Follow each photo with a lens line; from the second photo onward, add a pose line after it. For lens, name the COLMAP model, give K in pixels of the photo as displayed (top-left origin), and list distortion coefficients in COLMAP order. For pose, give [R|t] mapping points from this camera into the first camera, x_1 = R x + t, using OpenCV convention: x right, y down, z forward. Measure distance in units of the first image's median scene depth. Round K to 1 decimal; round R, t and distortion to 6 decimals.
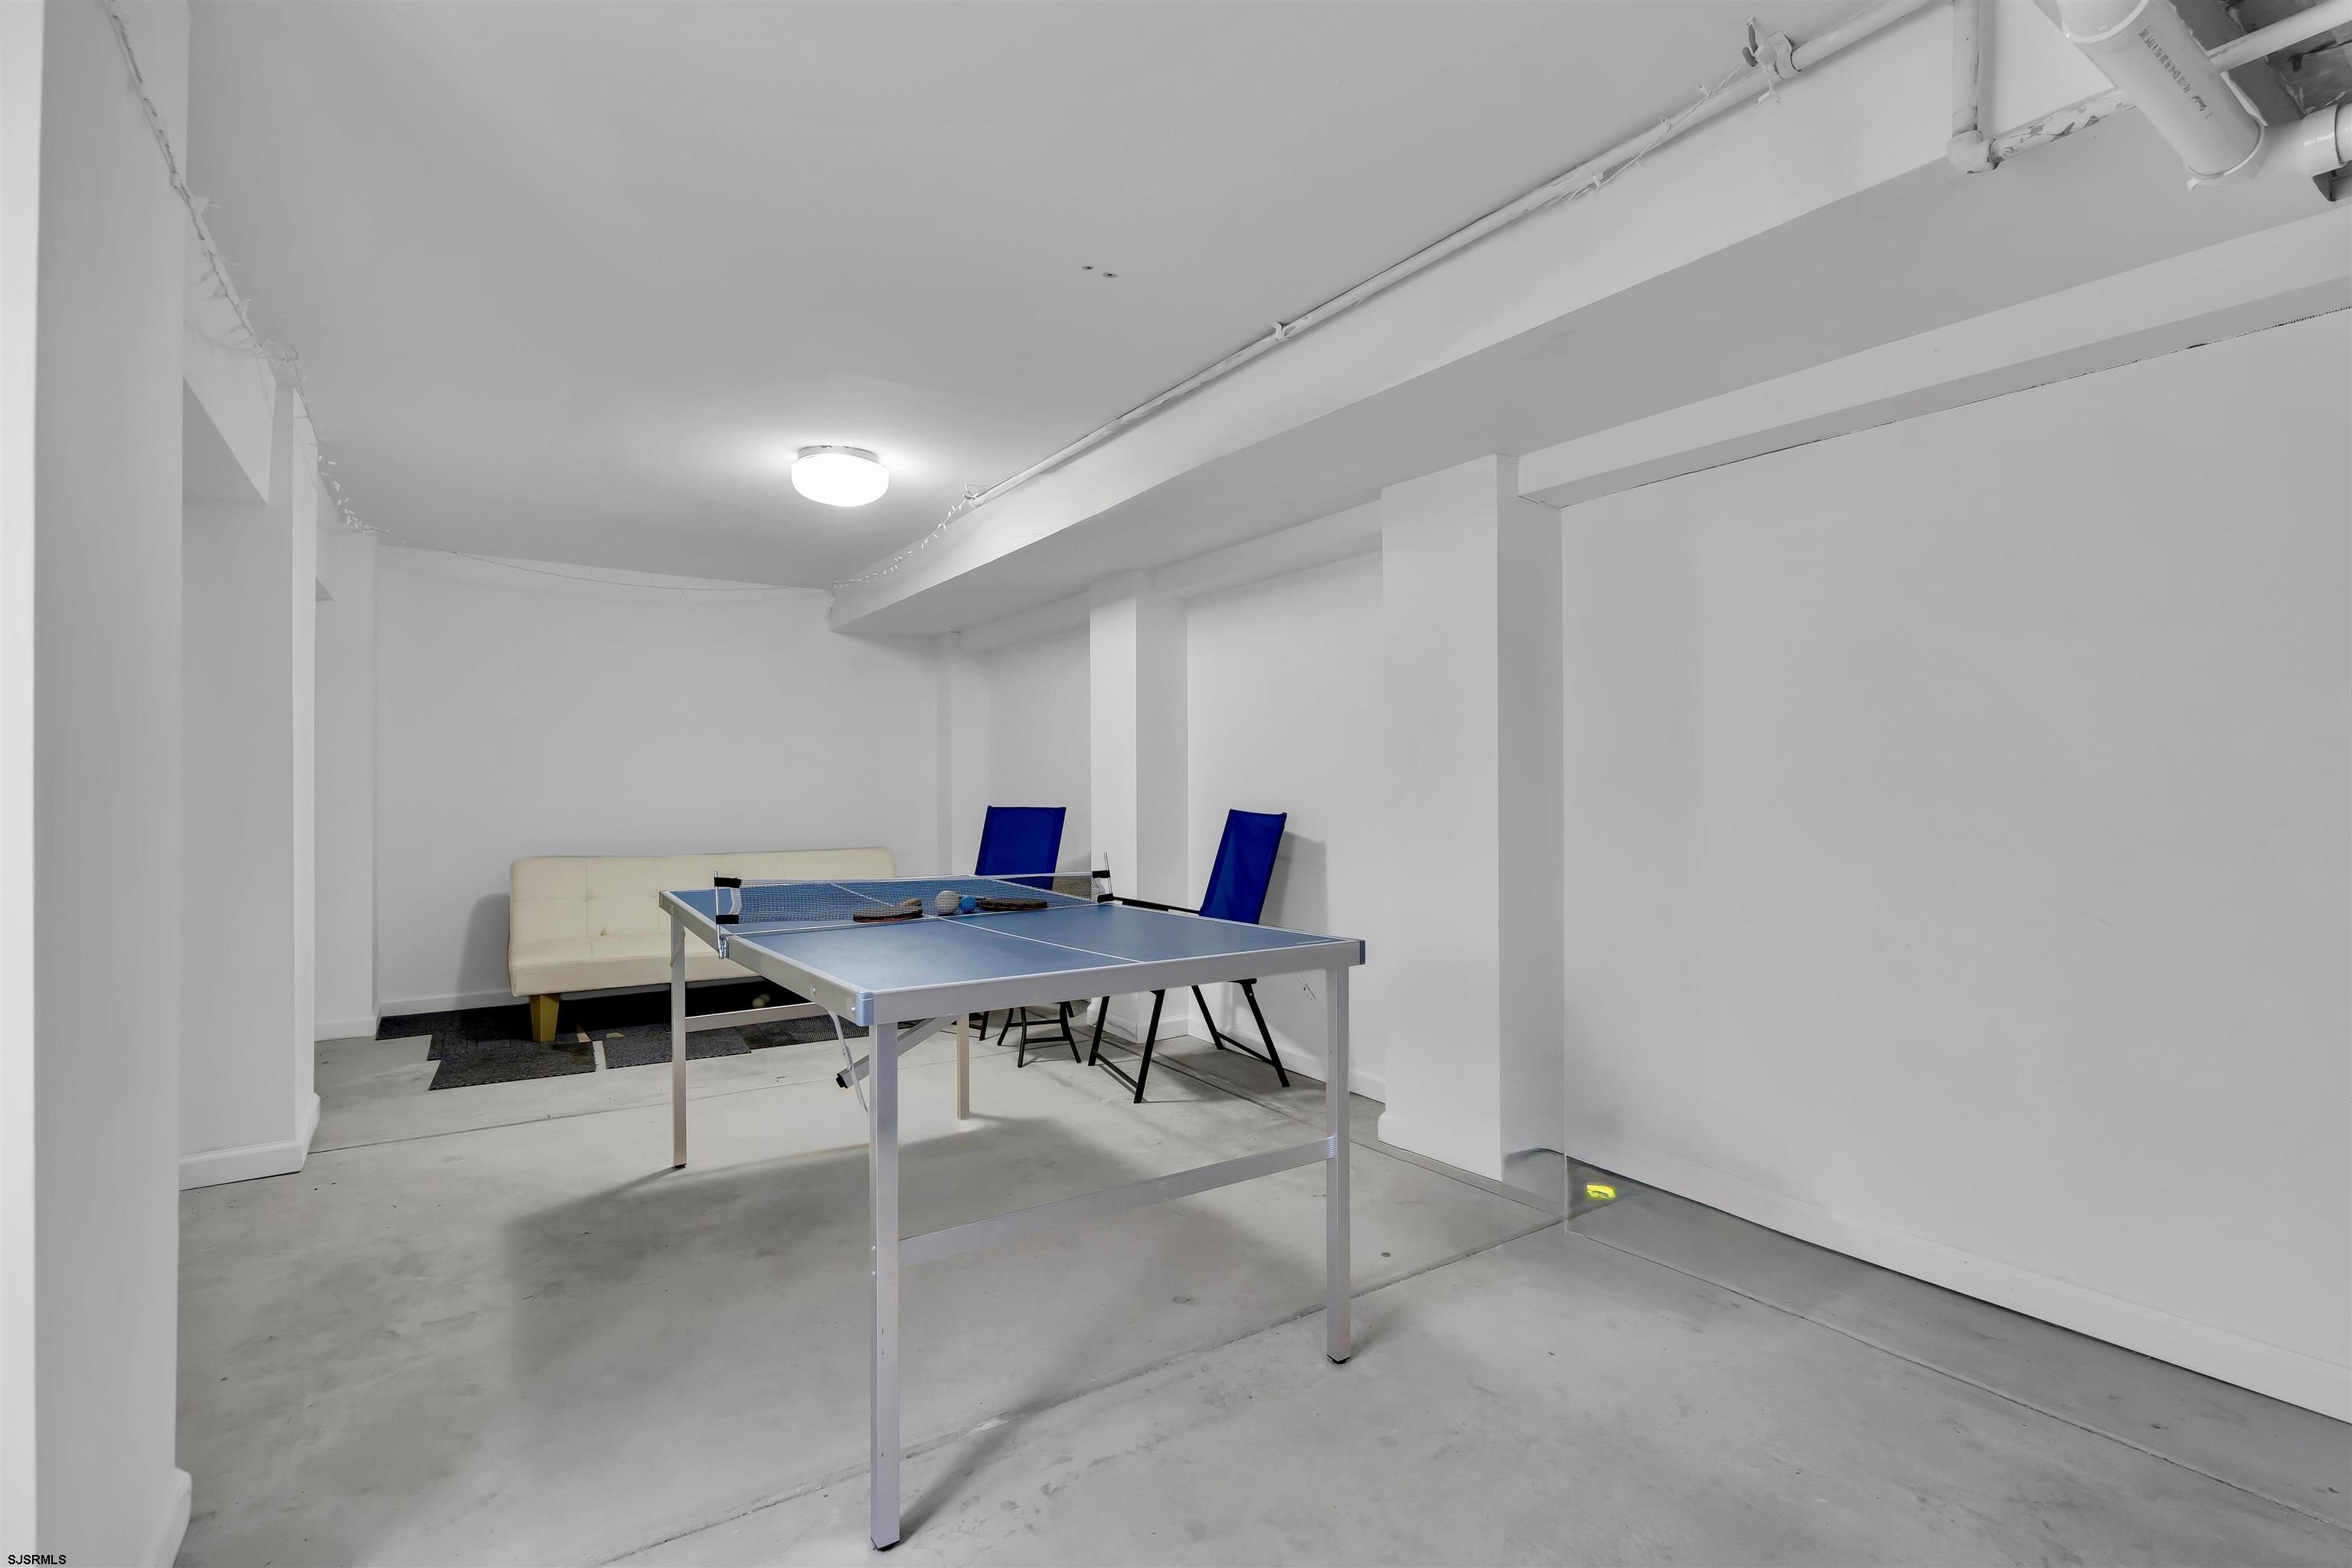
lens RADIAL K [[1070.7, 0, 1182.0], [0, 1070.7, 782.8], [0, 0, 1]] dist [-0.002580, -0.000460]
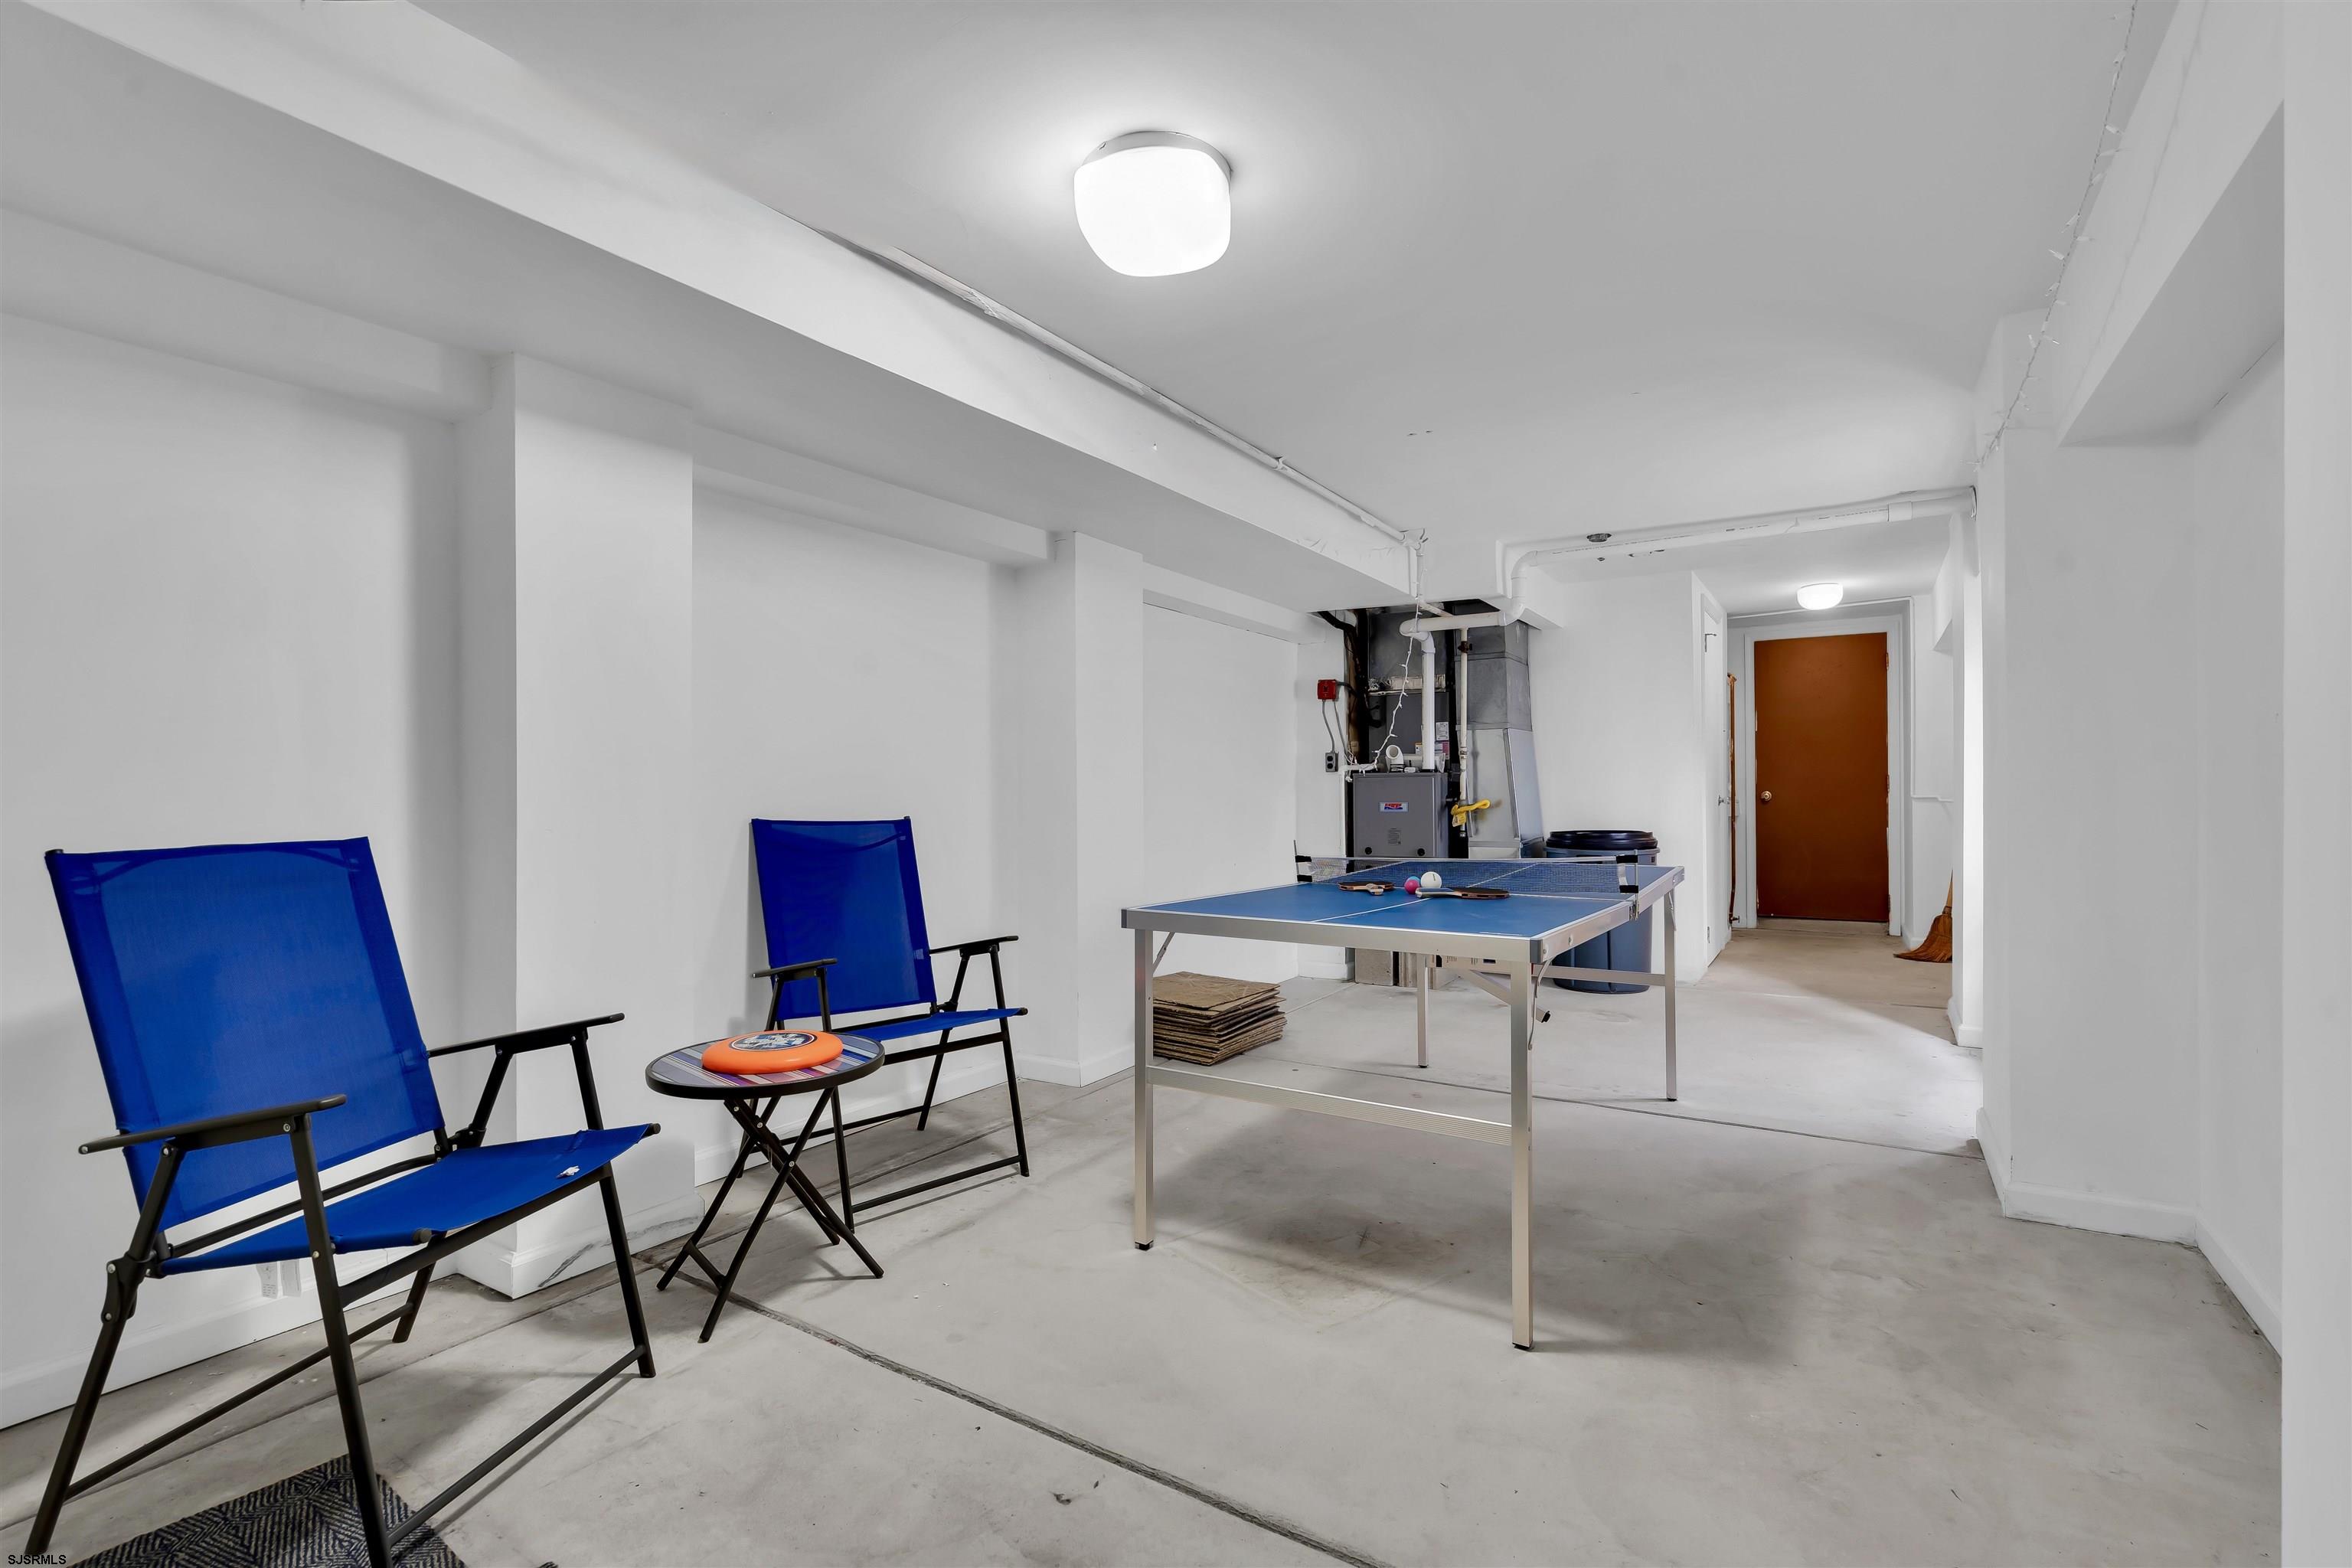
lens RADIAL K [[1070.7, 0, 1179.8], [0, 1070.7, 784.5], [0, 0, 1]] dist [-0.002580, -0.000460]
pose [[-0.407354, 0.006128, 0.913250, -1.218182], [0.004062, 0.999980, -0.004898, 0.012913], [-0.913261, 0.001714, -0.407371, 1.798696]]
